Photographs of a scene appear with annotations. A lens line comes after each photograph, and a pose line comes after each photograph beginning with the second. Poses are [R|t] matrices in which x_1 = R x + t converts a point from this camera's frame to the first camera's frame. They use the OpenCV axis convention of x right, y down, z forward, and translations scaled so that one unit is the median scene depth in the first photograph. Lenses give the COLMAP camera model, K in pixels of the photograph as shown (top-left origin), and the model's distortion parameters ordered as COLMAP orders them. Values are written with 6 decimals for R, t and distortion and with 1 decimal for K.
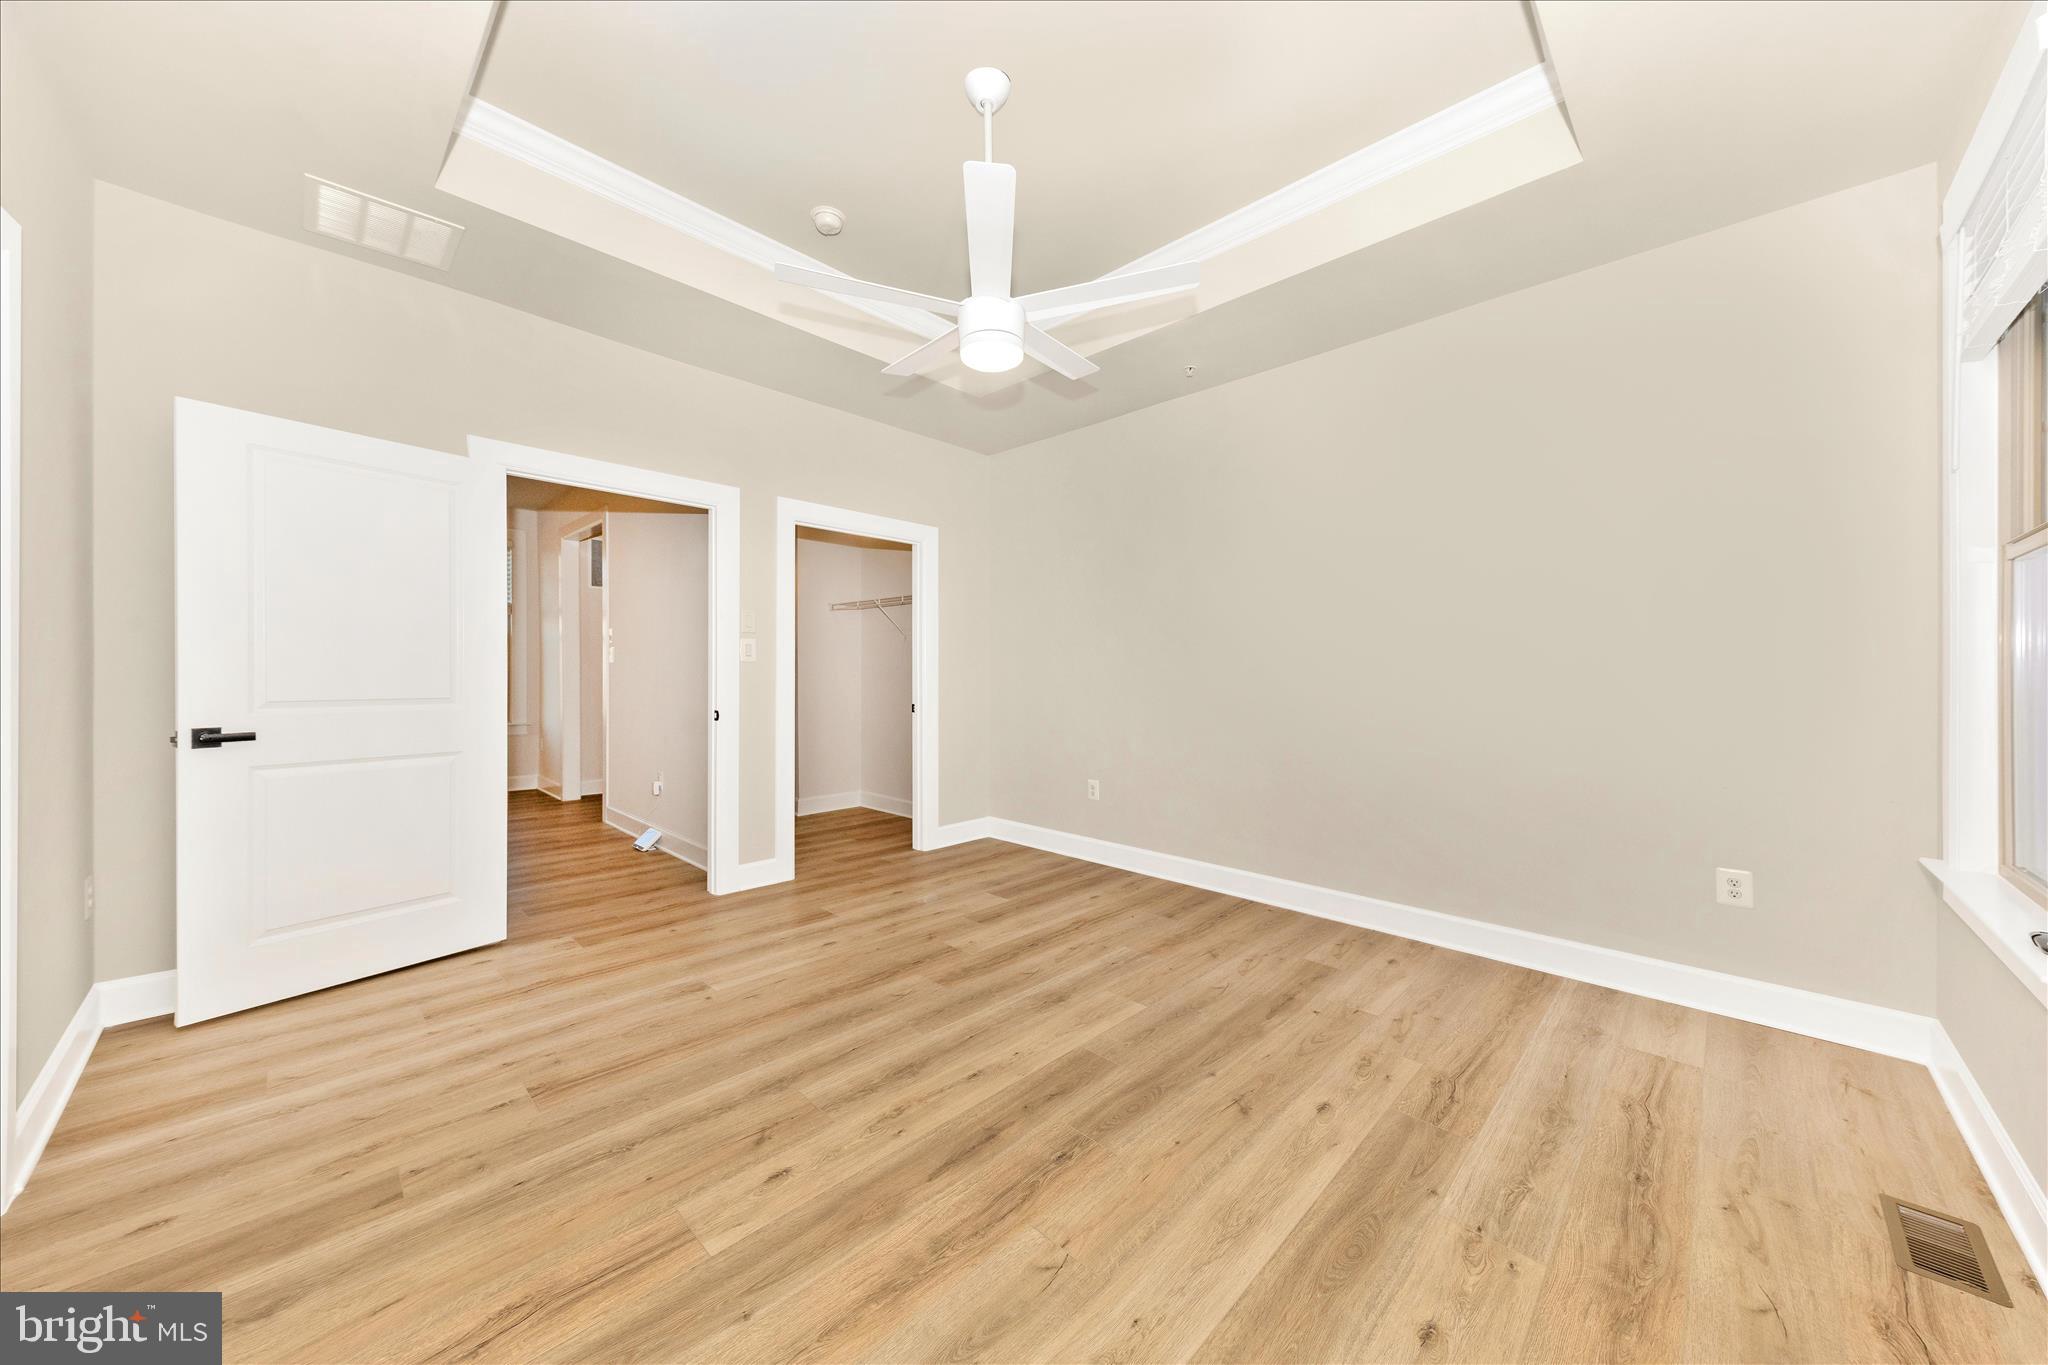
lens RADIAL K [[718.2, 0, 1021.7], [0, 718.2, 678.0], [0, 0, 1]] dist [0.011964, -0.000881]
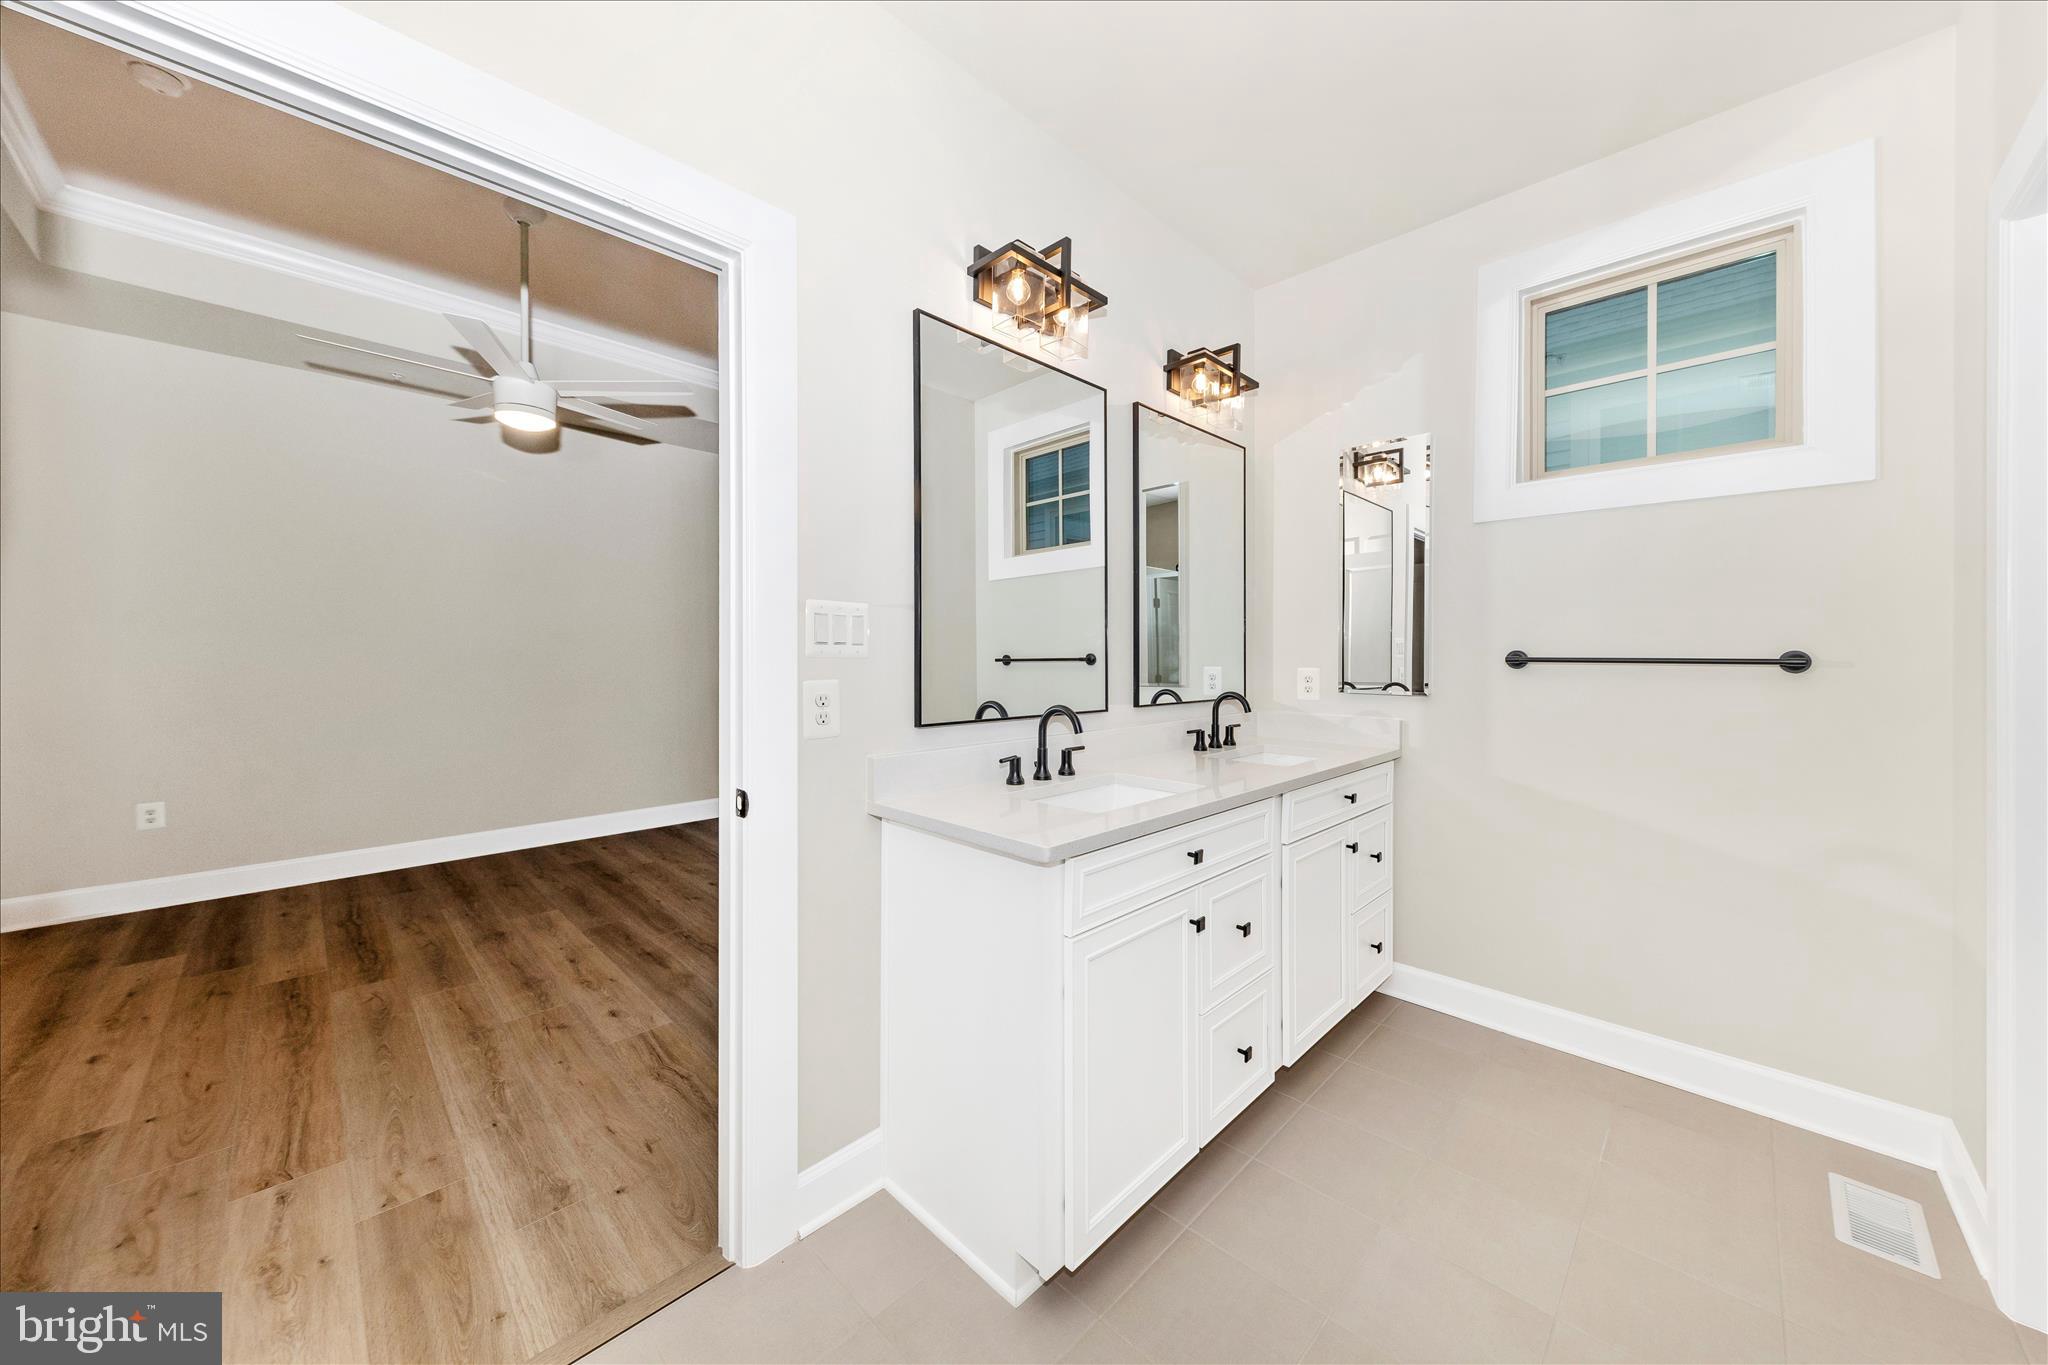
lens RADIAL K [[718.2, 0, 1032.7], [0, 718.2, 660.6], [0, 0, 1]] dist [0.011964, -0.000881]
pose [[0.002090, -0.019993, 0.999798, -1.326455], [0.004721, 0.999789, 0.019983, -0.044368], [-0.999987, 0.004679, 0.002184, 0.100330]]
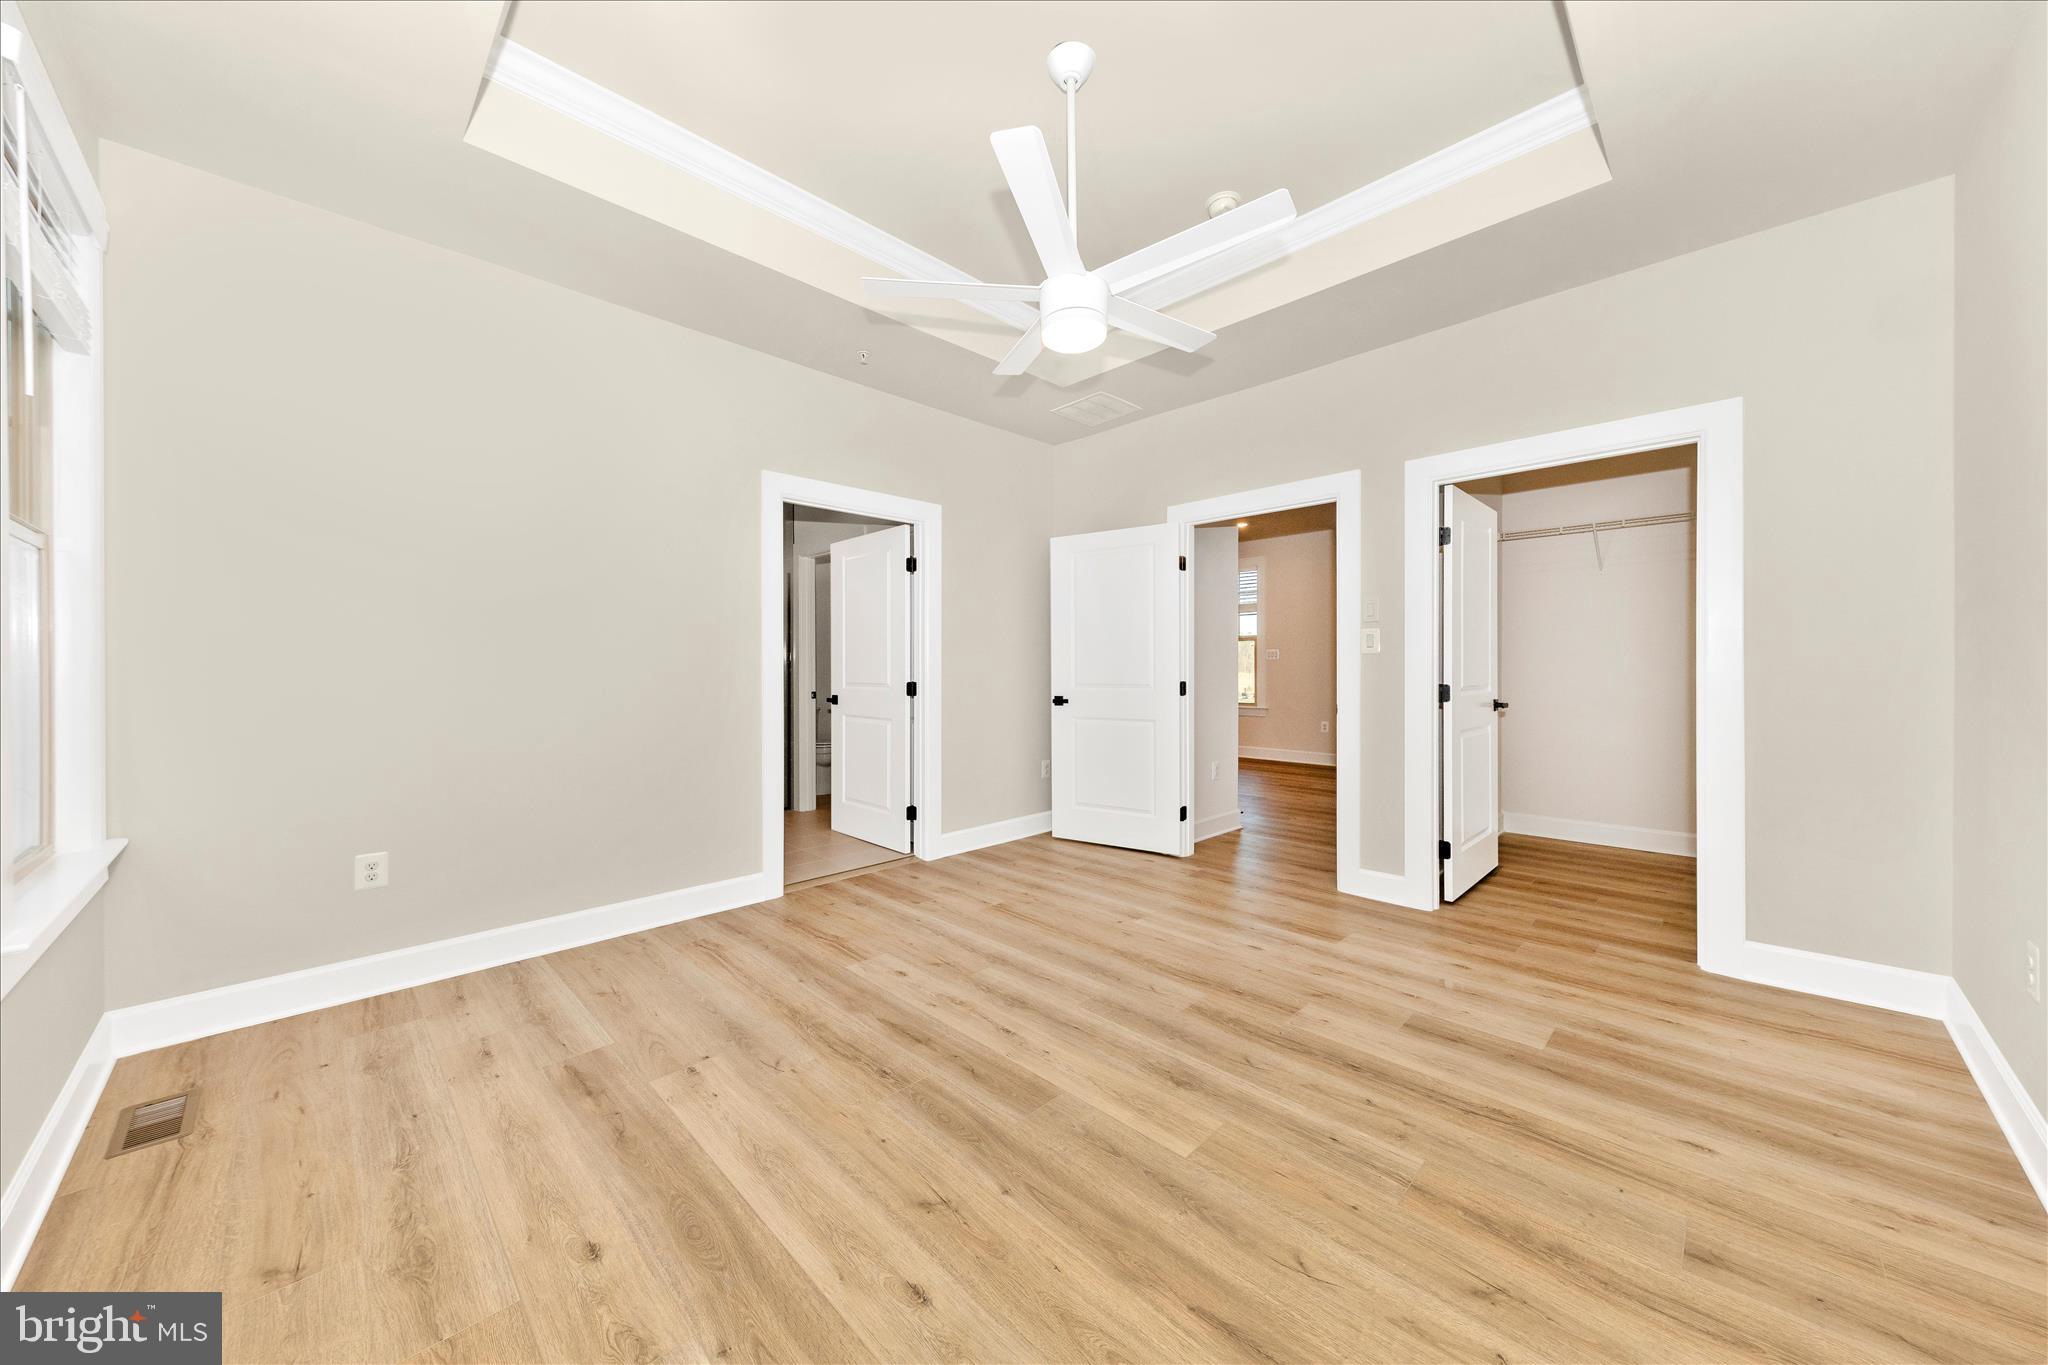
lens RADIAL K [[718.2, 0, 1017.2], [0, 718.2, 674.6], [0, 0, 1]] dist [0.011964, -0.000881]
pose [[-0.019252, 0.002407, -0.999812, 0.948069], [-0.000821, 0.999997, 0.002423, 0.004909], [0.999814, 0.000868, -0.019250, 0.953487]]
